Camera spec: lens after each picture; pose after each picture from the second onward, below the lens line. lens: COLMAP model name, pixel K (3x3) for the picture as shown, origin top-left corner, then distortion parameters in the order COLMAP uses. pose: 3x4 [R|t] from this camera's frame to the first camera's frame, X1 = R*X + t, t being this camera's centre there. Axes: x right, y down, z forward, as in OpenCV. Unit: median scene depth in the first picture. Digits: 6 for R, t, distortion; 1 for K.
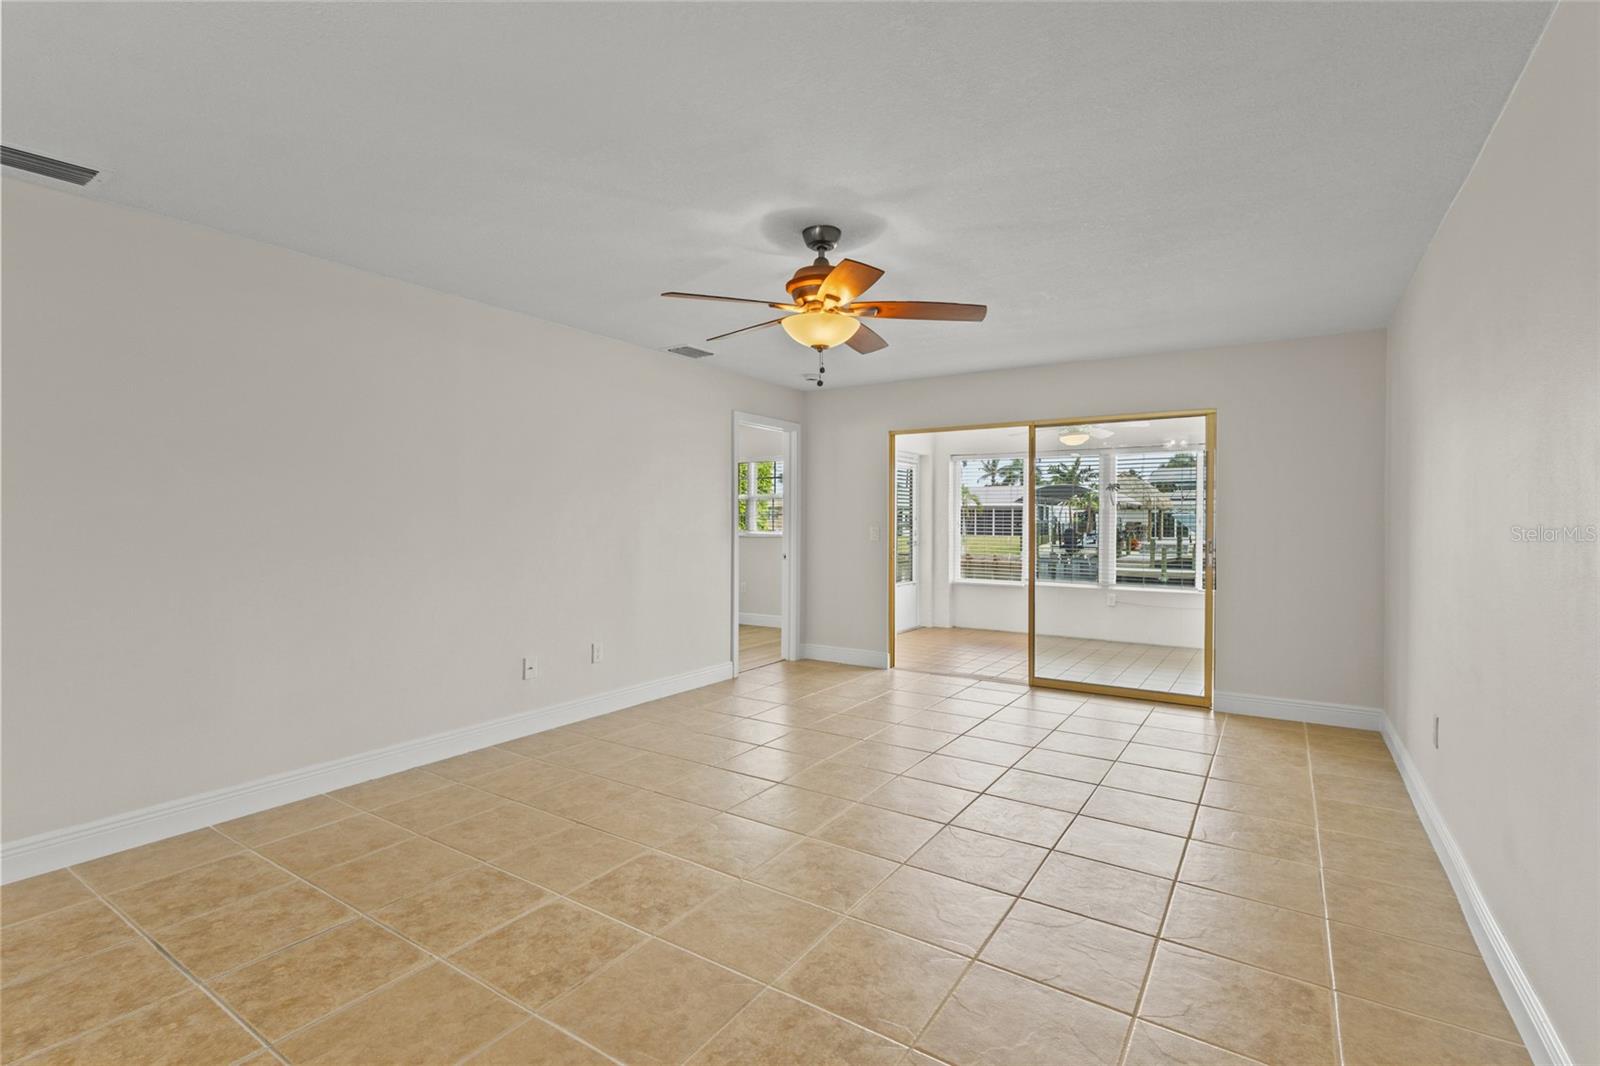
lens RADIAL K [[743.7, 0, 799.4], [0, 743.7, 528.0], [0, 0, 1]] dist [0.000070, 0.000210]
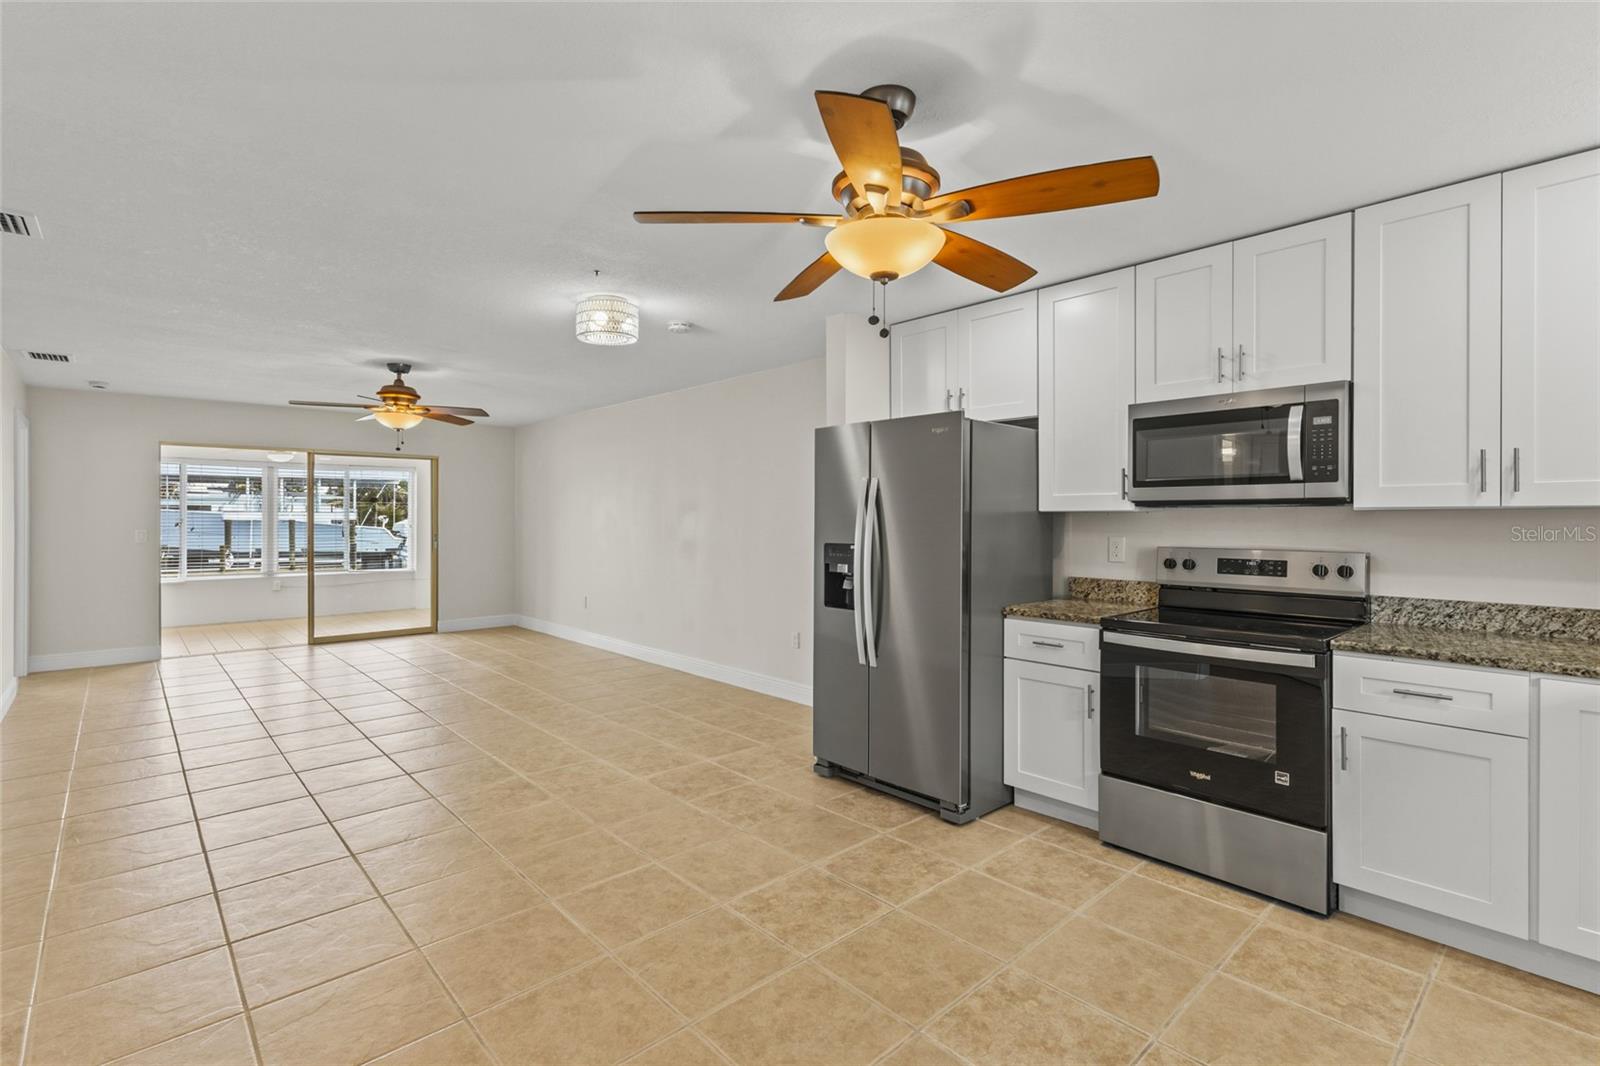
lens RADIAL K [[756.9, 0, 801.1], [0, 756.9, 512.3], [0, 0, 1]] dist [0.013462, 0.001062]
pose [[0.249412, 0.001201, 0.968397, -0.837090], [0.009625, 0.999947, -0.003719, -0.015248], [-0.968350, 0.010249, 0.249387, -0.218921]]
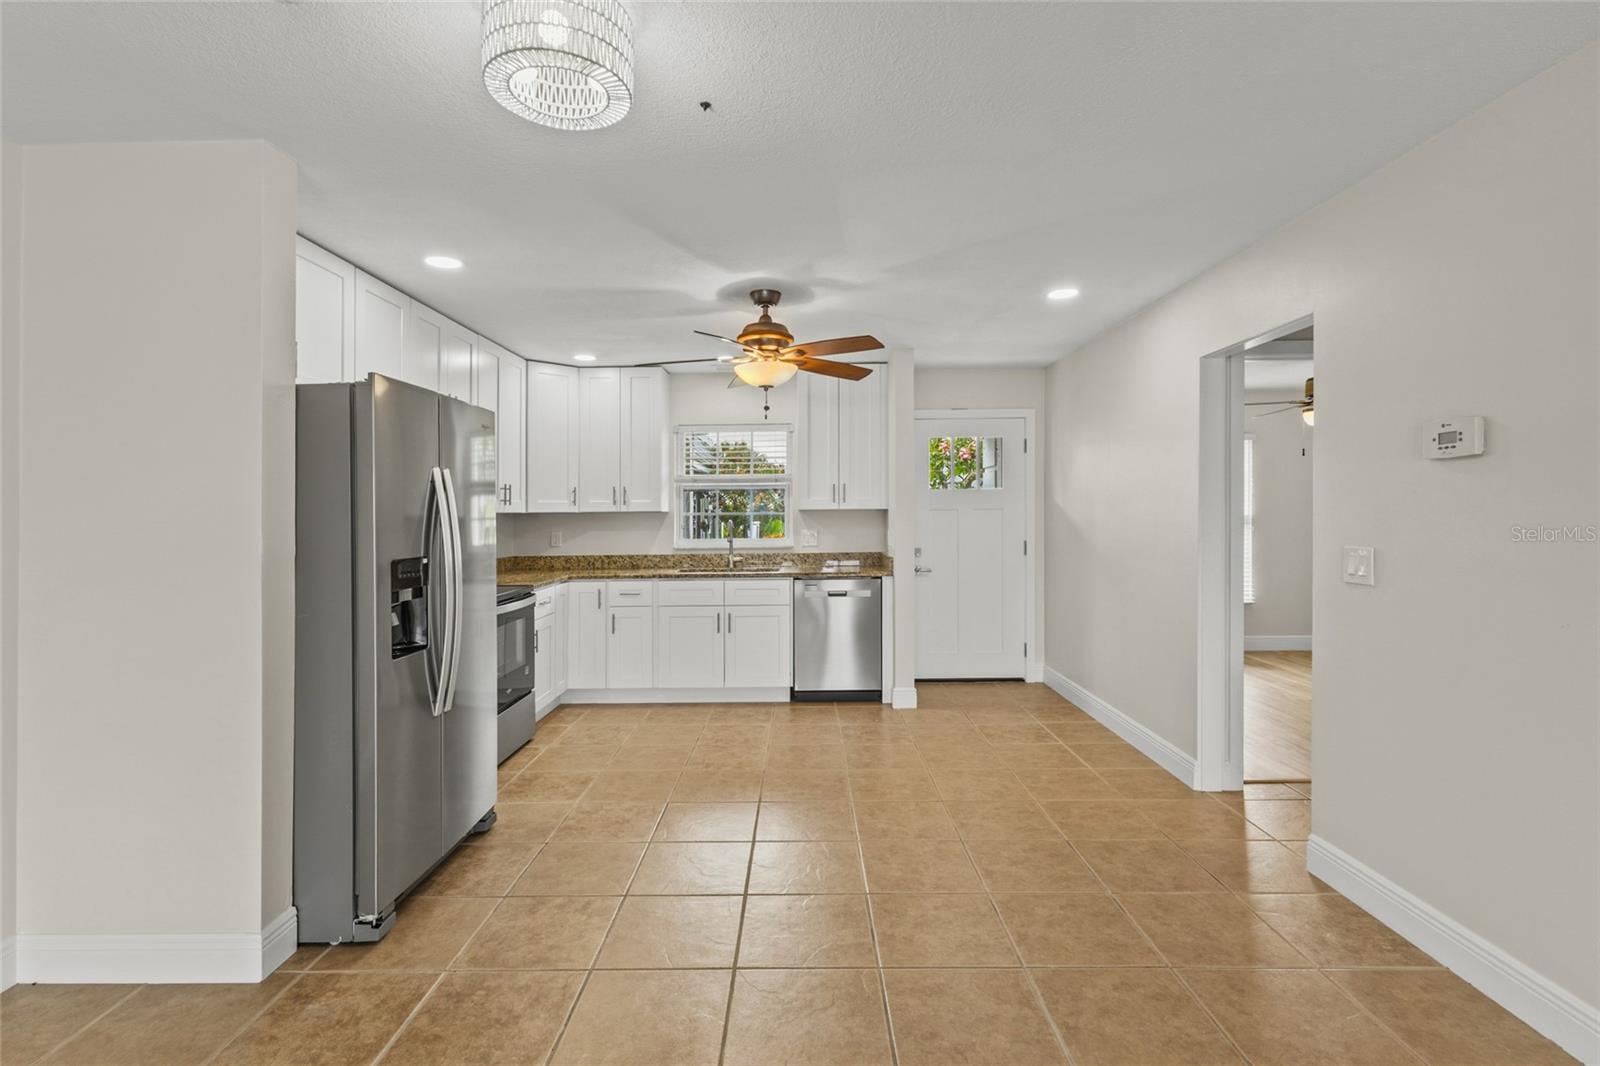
lens RADIAL K [[747.8, 0, 797.6], [0, 747.8, 514.2], [0, 0, 1]] dist [0.001804, 0.000824]
pose [[-0.837088, 0.001840, -0.547064, -0.104016], [0.000043, 0.999995, 0.003297, -0.016719], [0.547068, 0.002736, -0.837084, 0.439593]]
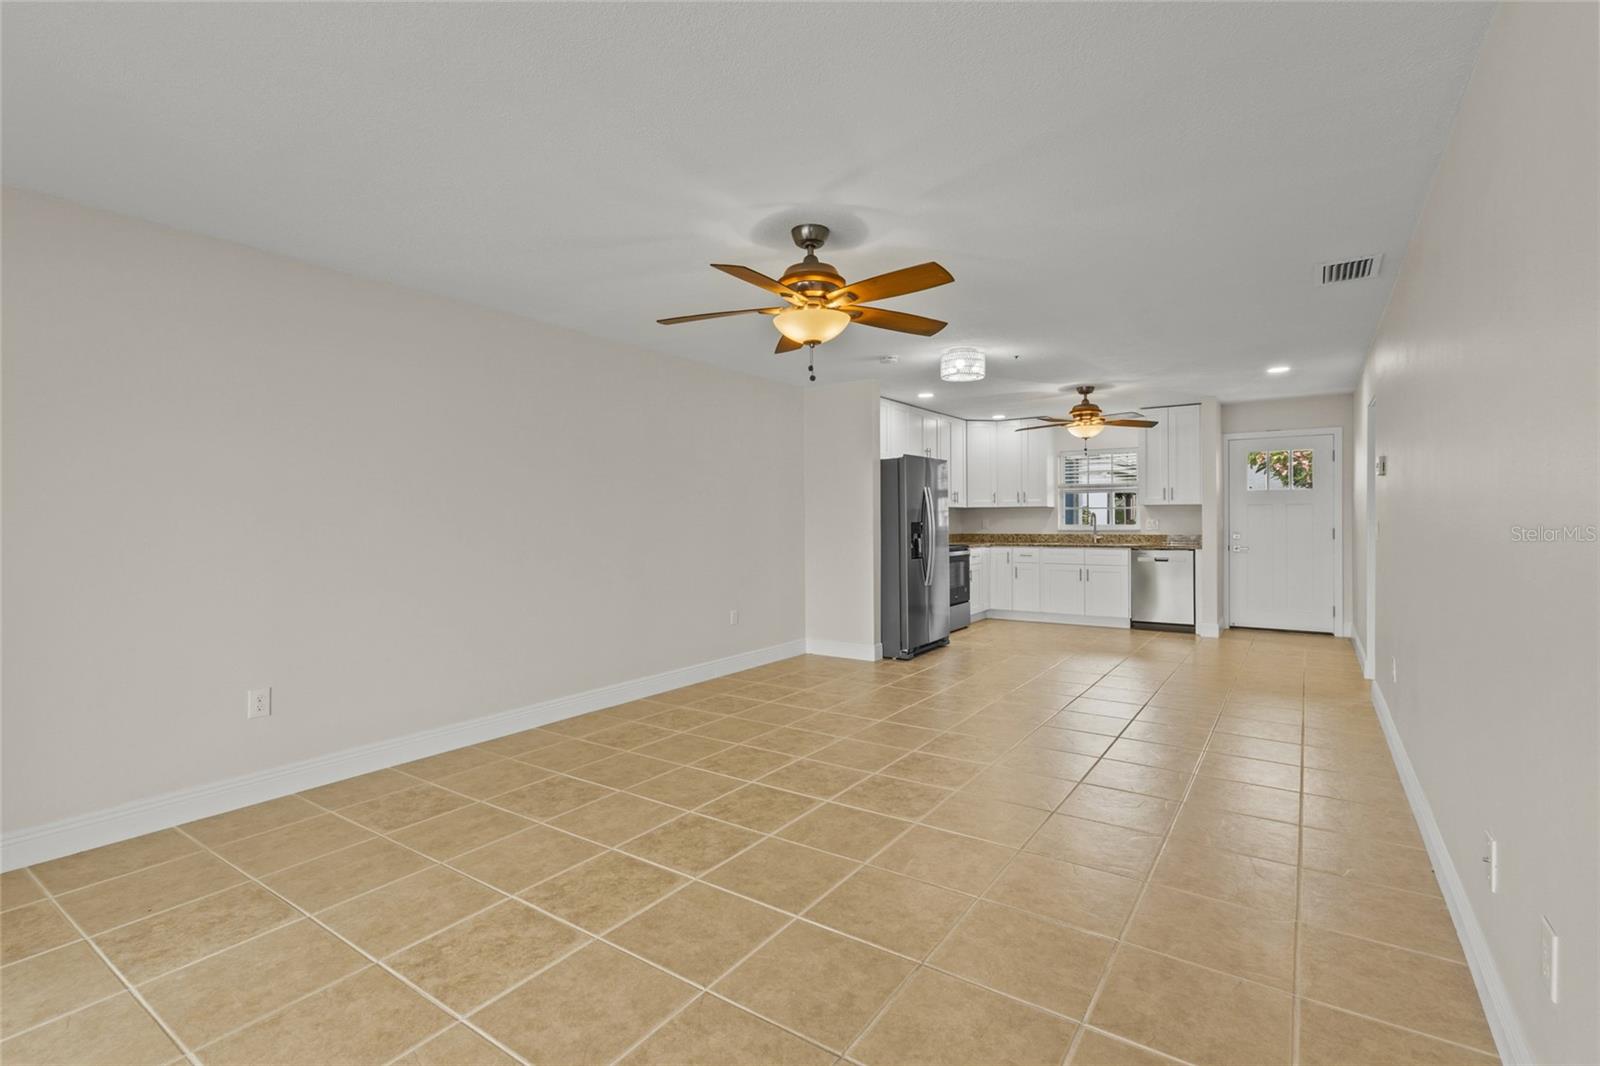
lens RADIAL K [[738.8, 0, 795.4], [0, 738.8, 525.0], [0, 0, 1]] dist [0.000146, 0.001279]
pose [[-0.999829, 0.000262, 0.018476, 0.018891], [0.000520, 0.999903, 0.013925, 0.000423], [-0.018471, 0.013932, -0.999732, 1.119501]]
